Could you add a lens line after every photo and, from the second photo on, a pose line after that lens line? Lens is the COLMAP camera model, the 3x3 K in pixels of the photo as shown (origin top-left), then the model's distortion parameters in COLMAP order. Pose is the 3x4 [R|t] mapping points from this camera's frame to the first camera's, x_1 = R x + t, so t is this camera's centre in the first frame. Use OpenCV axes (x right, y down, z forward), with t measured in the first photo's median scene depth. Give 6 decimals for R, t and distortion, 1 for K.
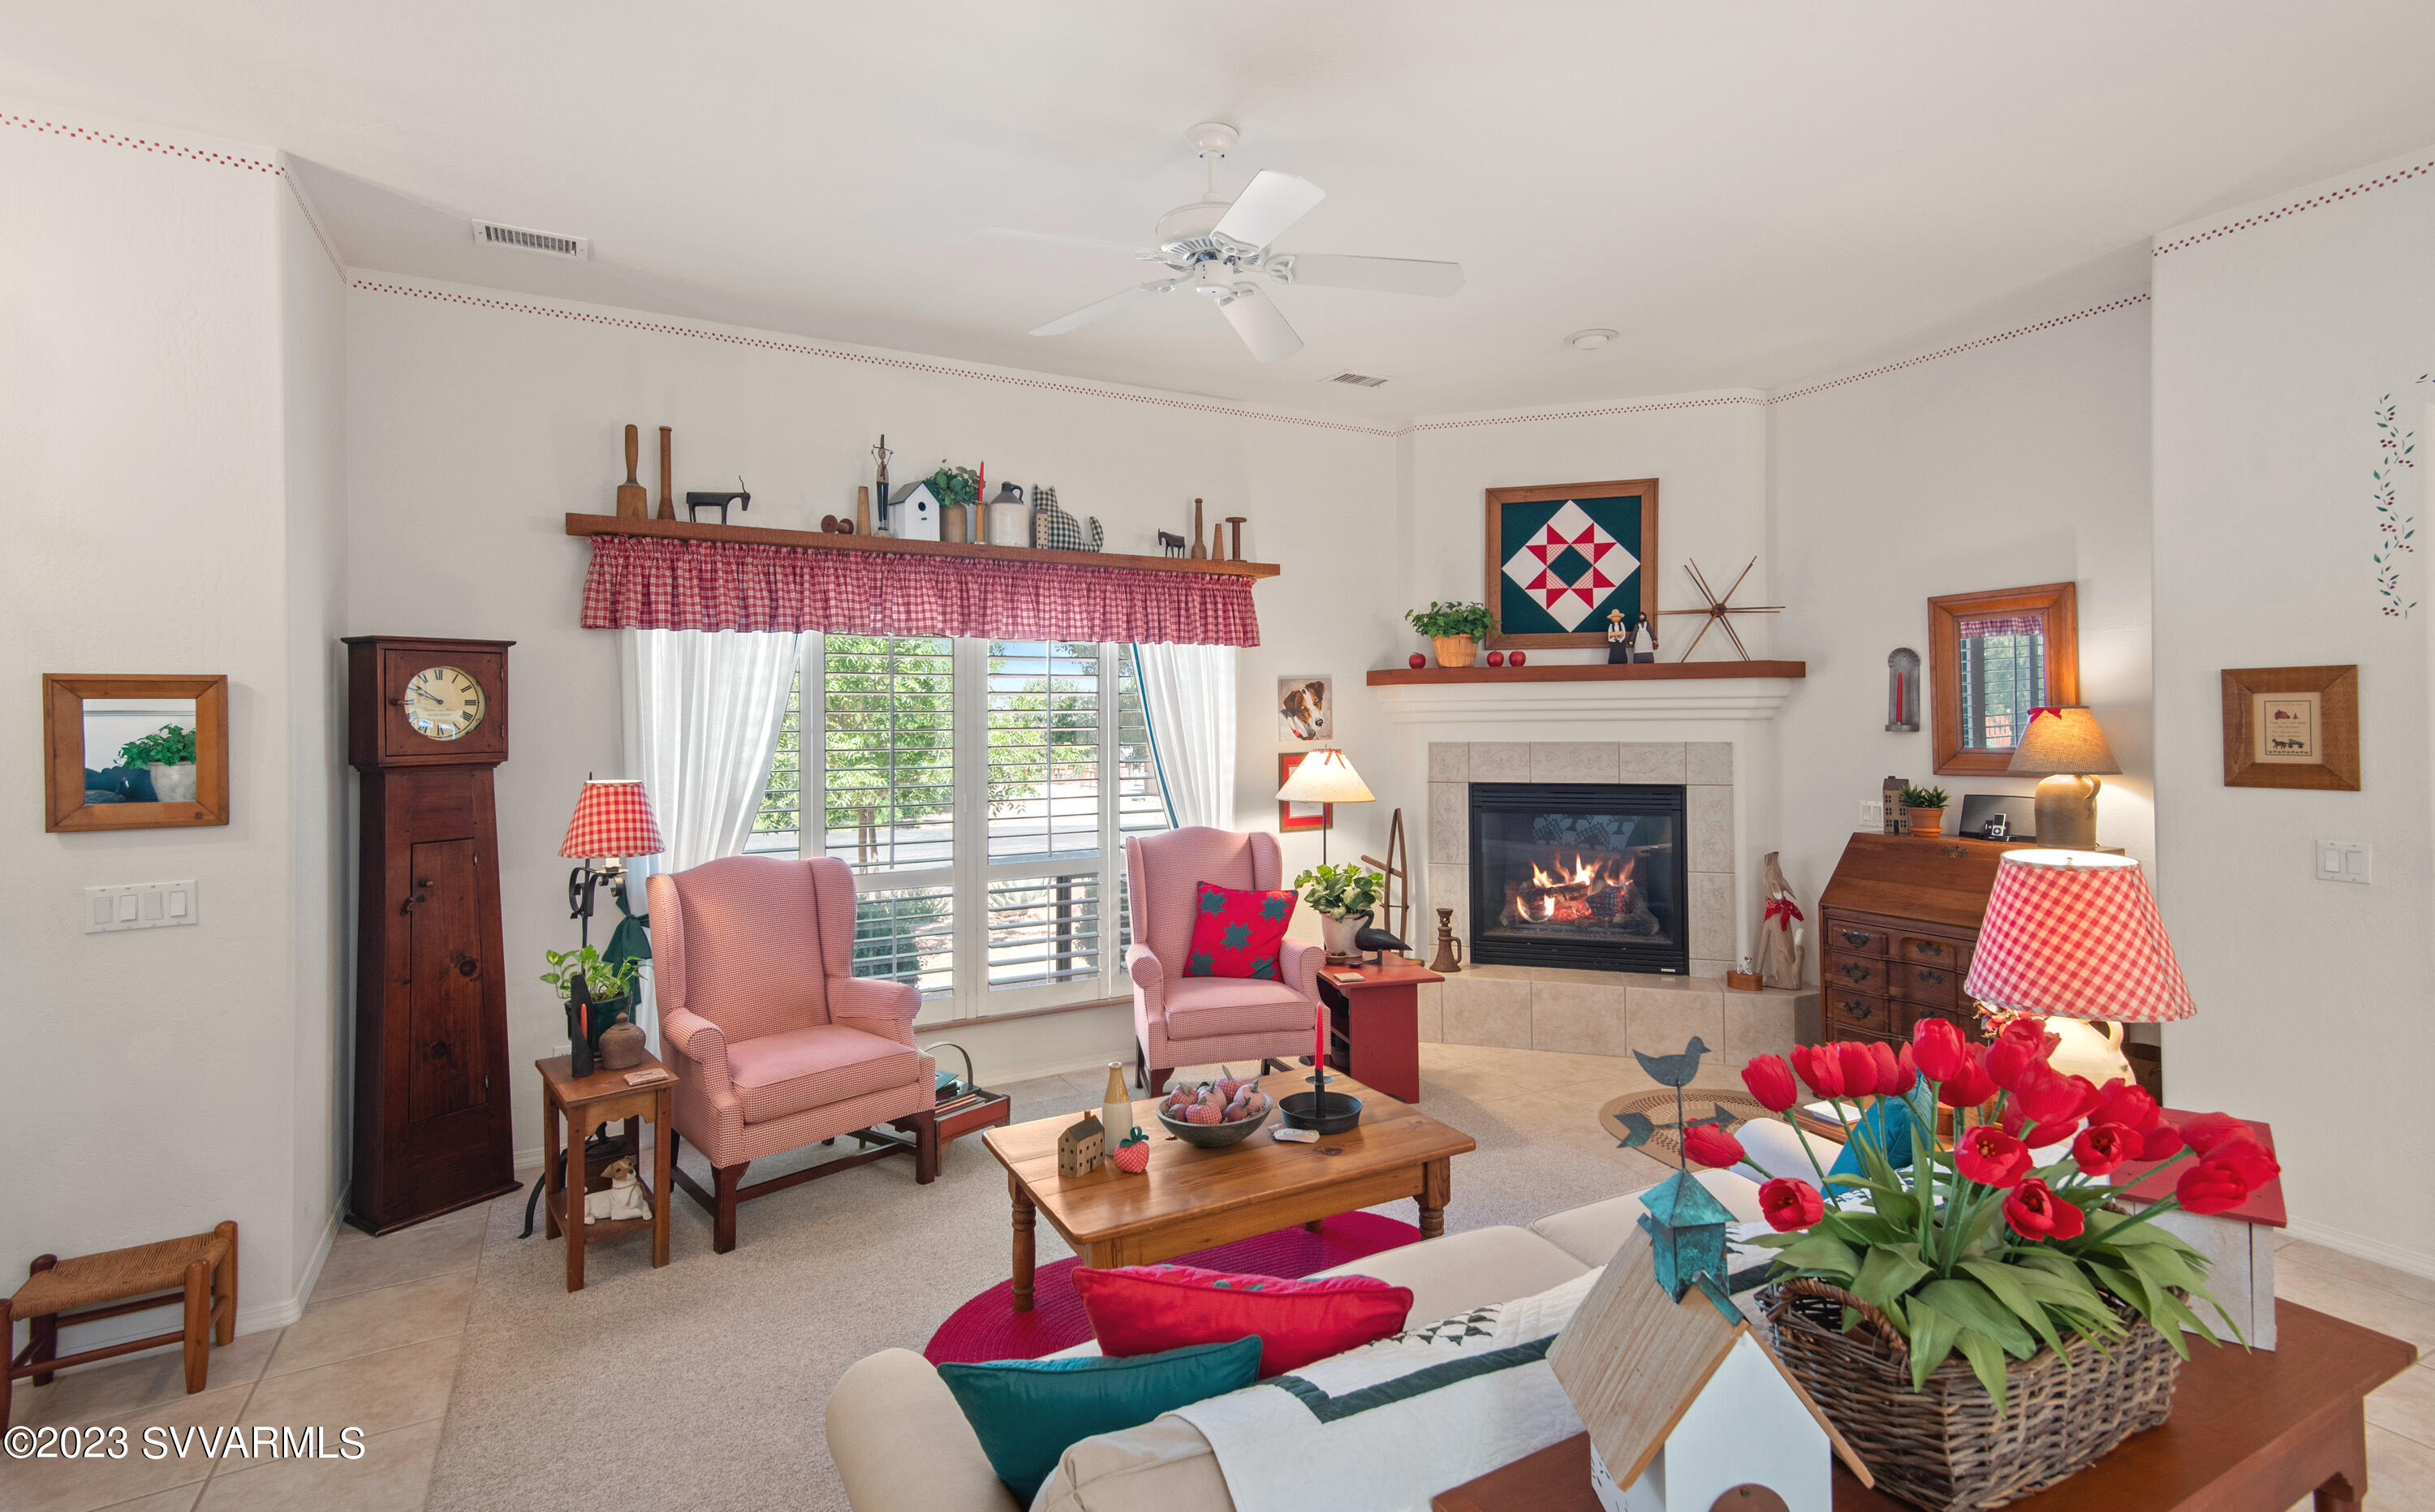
lens RADIAL K [[1162.1, 0, 1215.6], [0, 1162.1, 711.8], [0, 0, 1]] dist [0.068092, -0.050160]
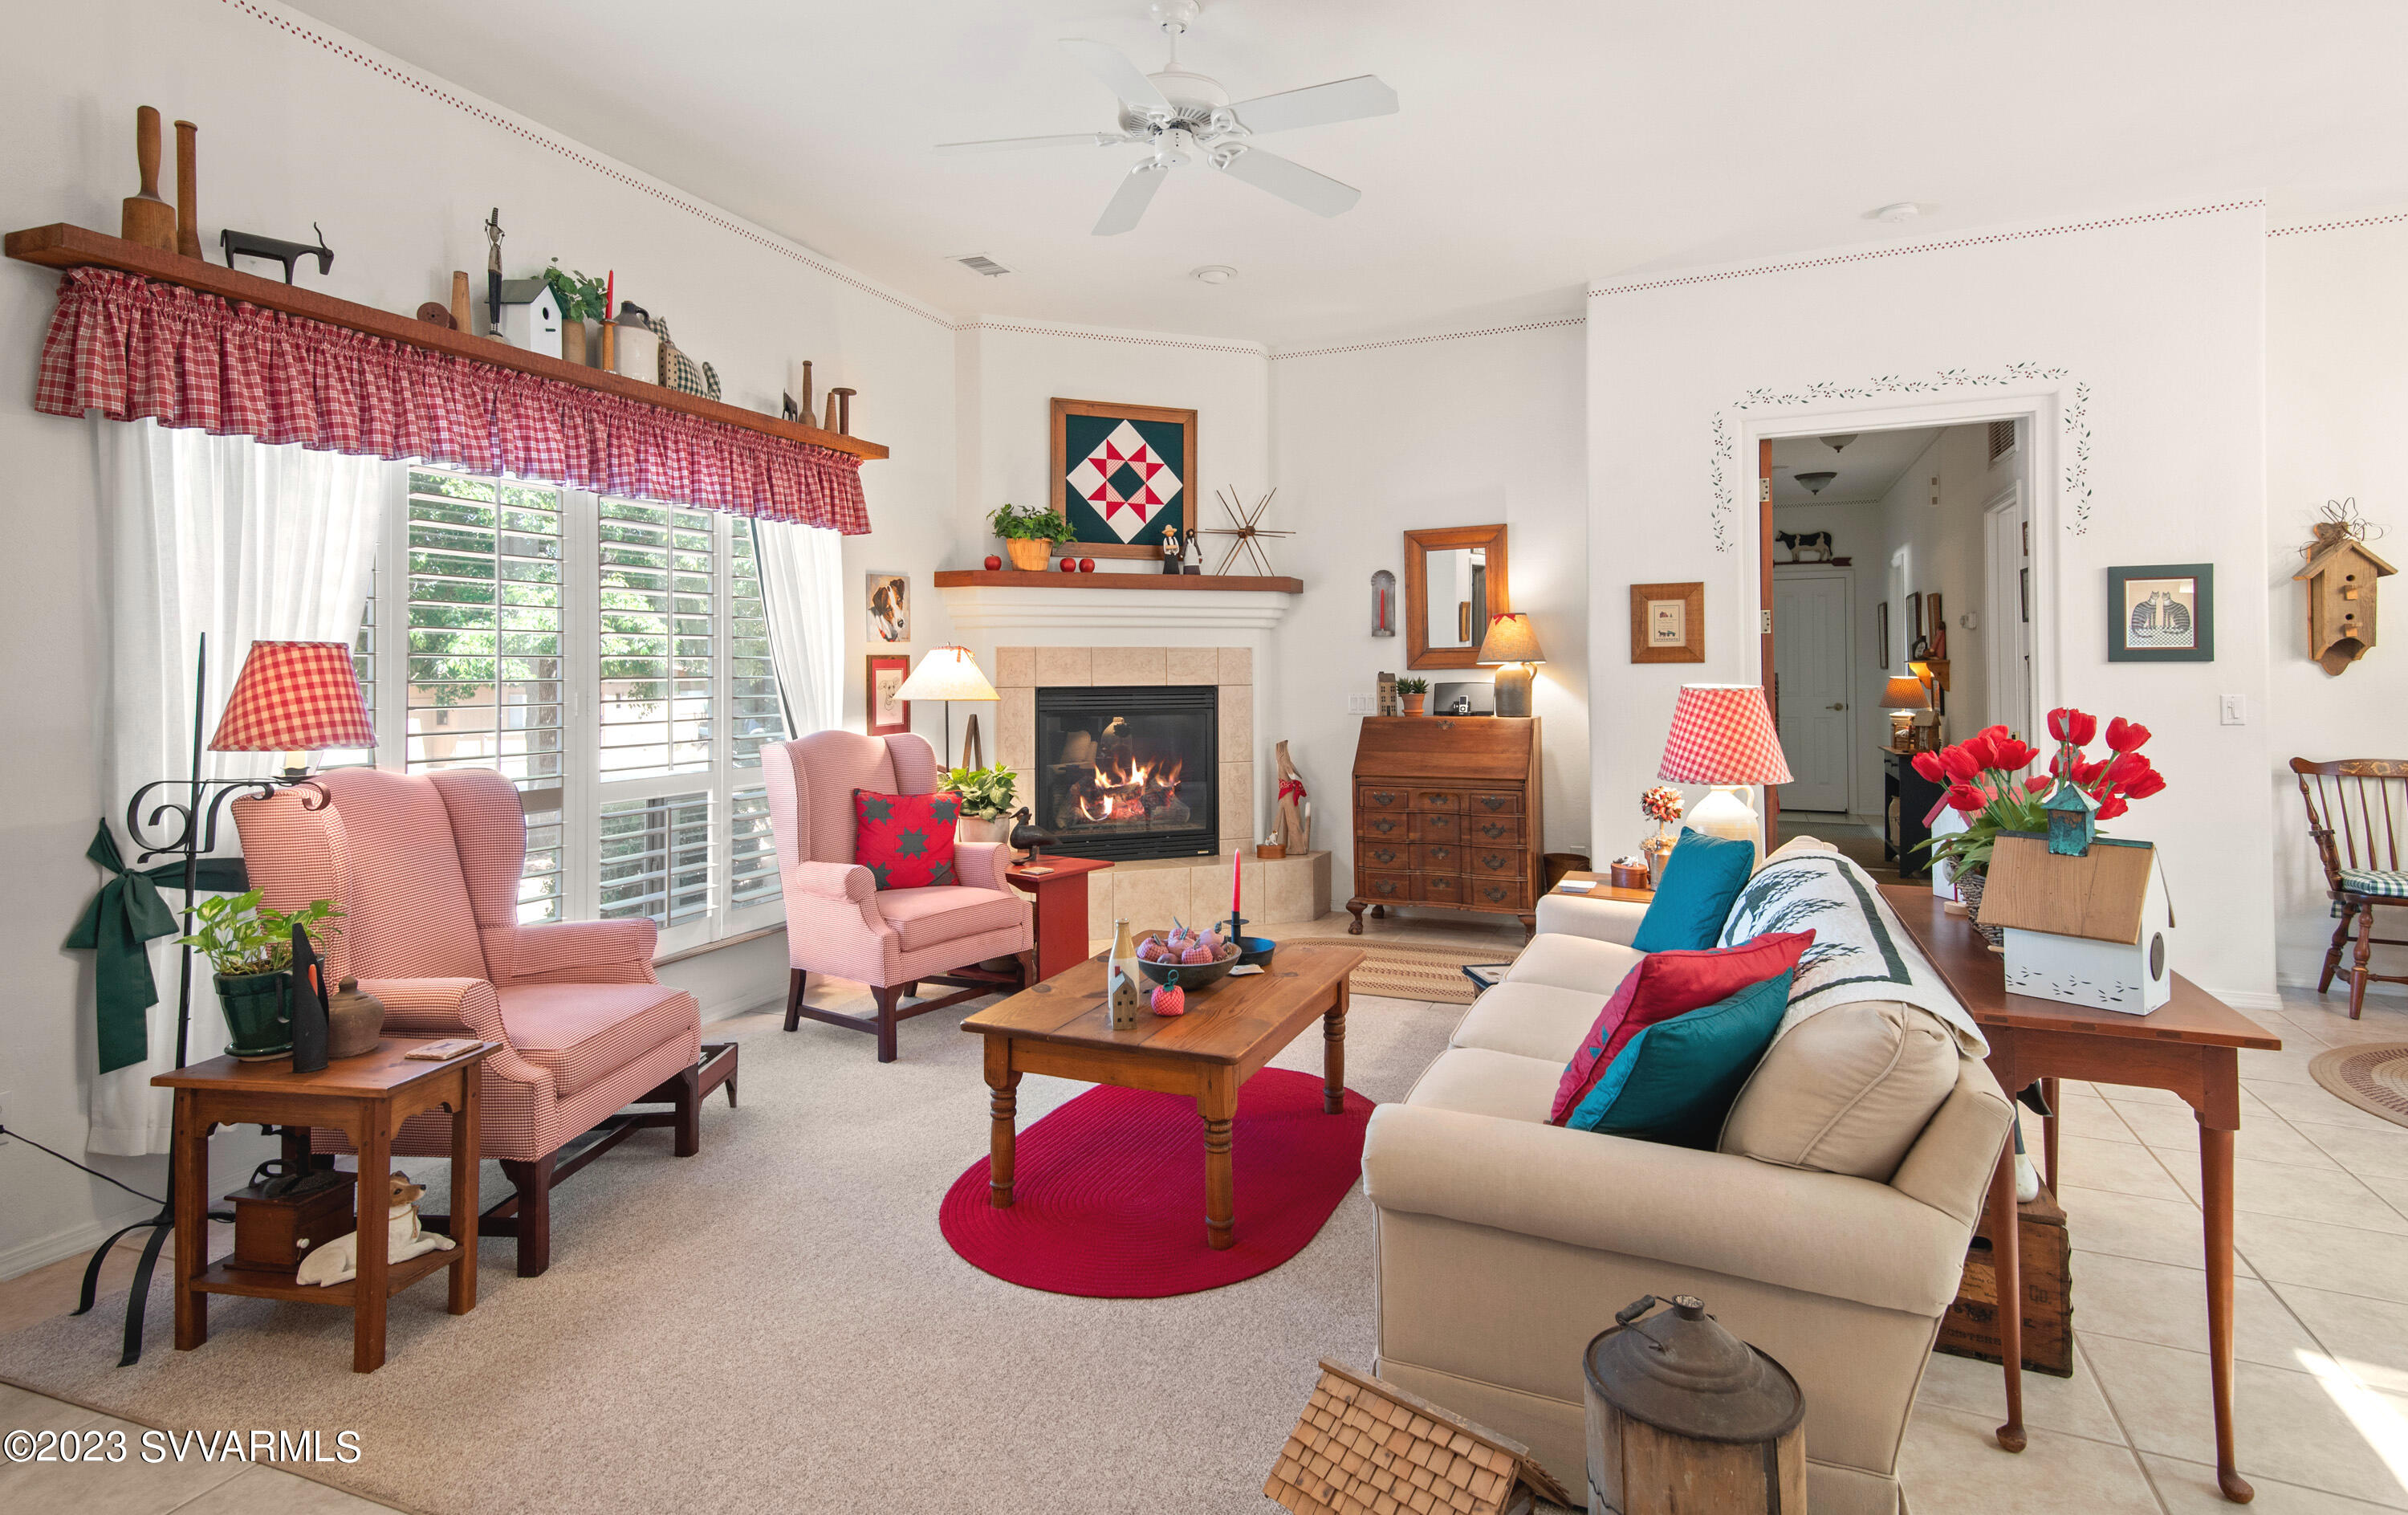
lens RADIAL K [[1253.4, 0, 1200.2], [0, 1253.4, 657.0], [0, 0, 1]] dist [0.031551, -0.001318]
pose [[0.782945, 0.008859, 0.622028, -0.367610], [-0.002743, 0.999938, -0.010789, 0.049060], [-0.622085, 0.006741, 0.782921, 0.071603]]
